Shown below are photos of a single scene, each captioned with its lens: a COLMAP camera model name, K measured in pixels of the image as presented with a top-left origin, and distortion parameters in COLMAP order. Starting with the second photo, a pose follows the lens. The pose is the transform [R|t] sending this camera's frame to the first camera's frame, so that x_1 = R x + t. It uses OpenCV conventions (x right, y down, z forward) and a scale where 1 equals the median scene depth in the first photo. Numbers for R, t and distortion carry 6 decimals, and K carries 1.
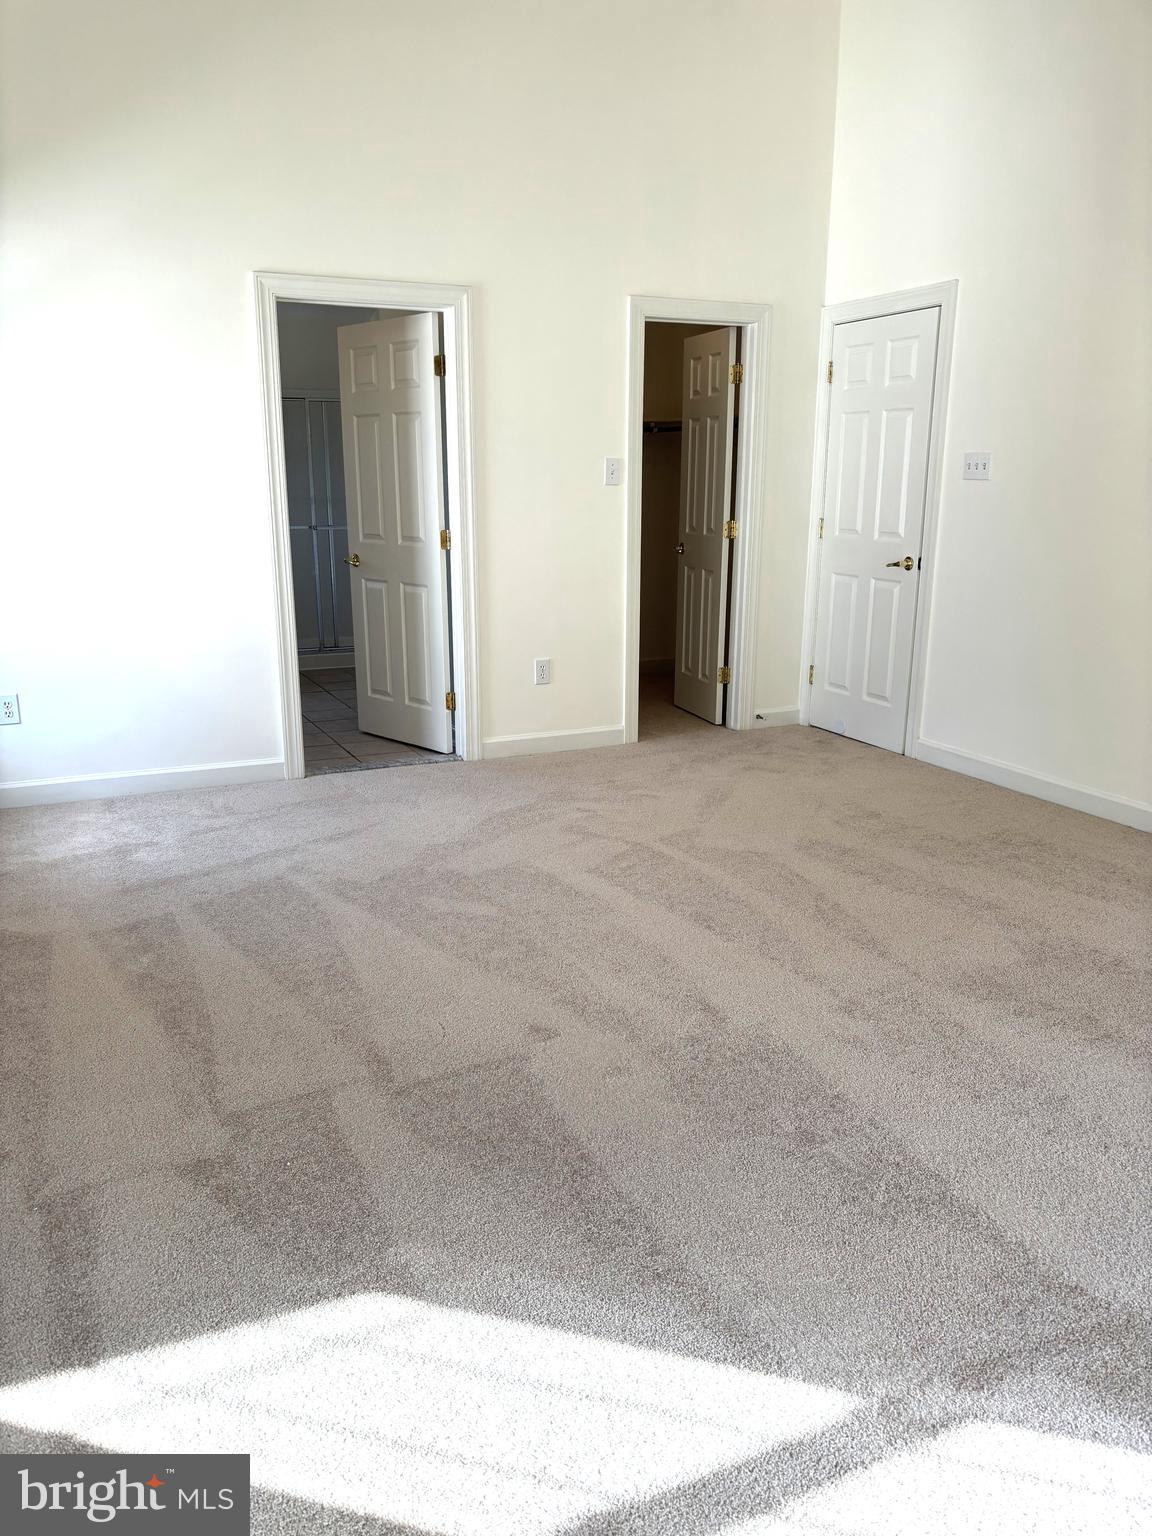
lens RADIAL K [[1163.9, 0, 568.3], [0, 1163.9, 763.6], [0, 0, 1]] dist [0.038115, -0.034775]
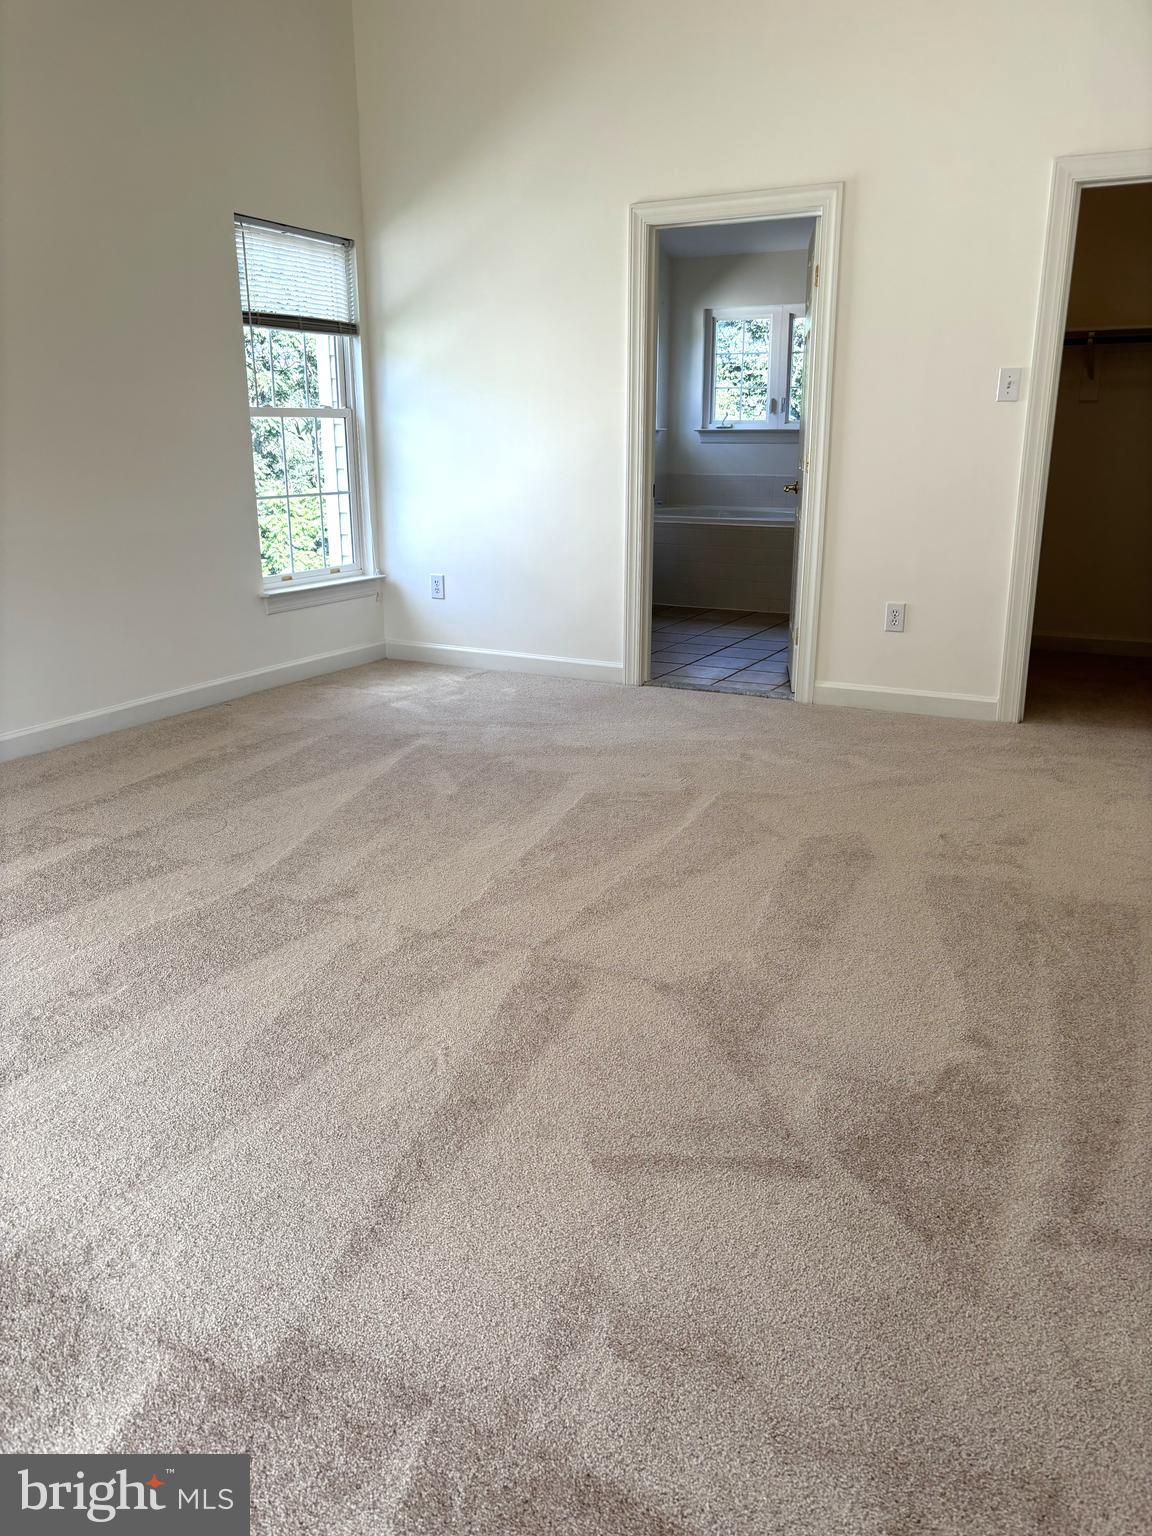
lens RADIAL K [[1163.9, 0, 562.8], [0, 1163.9, 773.4], [0, 0, 1]] dist [0.038115, -0.034775]
pose [[0.607498, 0.220601, -0.763073, 0.630432], [-0.187516, 0.973338, 0.132103, -0.041246], [0.771870, 0.062836, 0.632667, 0.302620]]
